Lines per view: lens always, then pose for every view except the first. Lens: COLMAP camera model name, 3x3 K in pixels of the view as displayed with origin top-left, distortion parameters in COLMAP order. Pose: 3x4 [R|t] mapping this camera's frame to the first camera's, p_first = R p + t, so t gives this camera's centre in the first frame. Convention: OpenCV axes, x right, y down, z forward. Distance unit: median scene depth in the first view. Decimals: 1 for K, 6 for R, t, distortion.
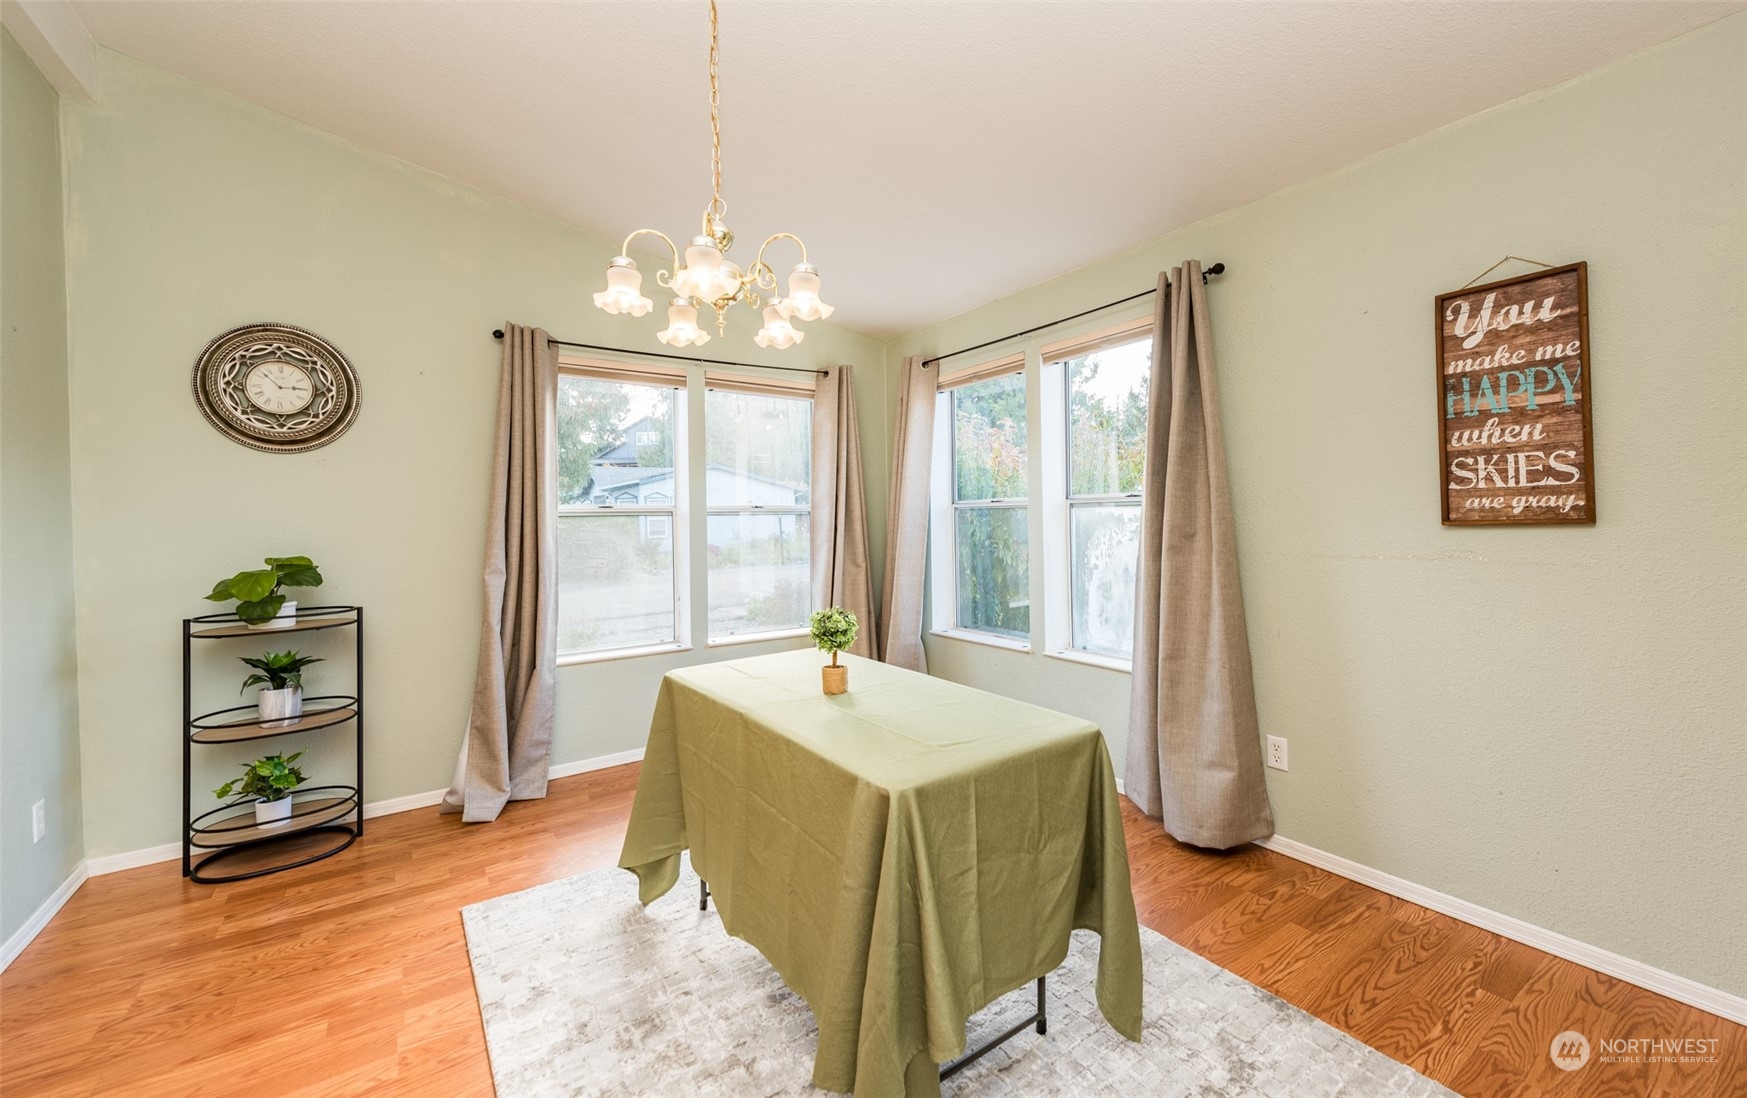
lens RADIAL K [[690.4, 0, 864.6], [0, 690.4, 523.4], [0, 0, 1]] dist [0.026006, 0.000052]
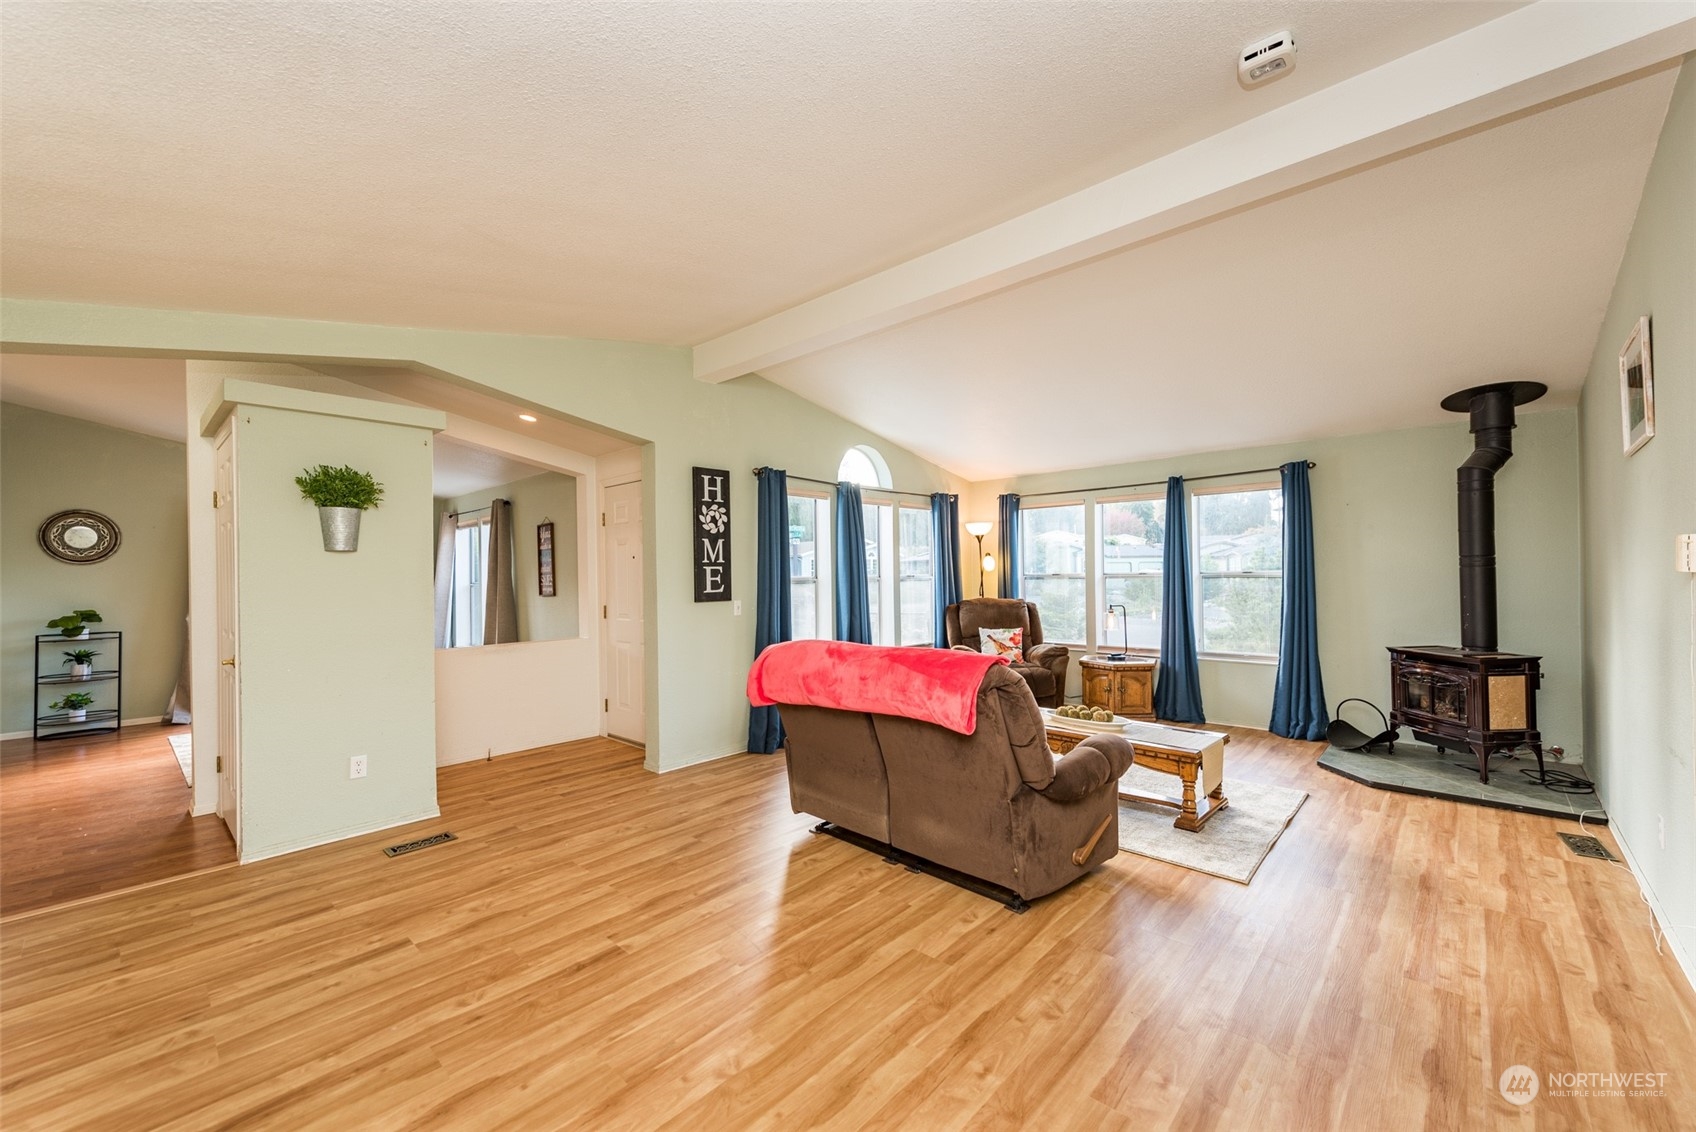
lens RADIAL K [[661.3, 0, 844.2], [0, 661.3, 570.3], [0, 0, 1]] dist [0.010178, -0.000273]
pose [[0.975928, 0.005036, 0.218036, 1.535704], [-0.000777, 0.999807, -0.019615, -0.057969], [-0.218093, 0.018973, 0.975744, -2.285168]]
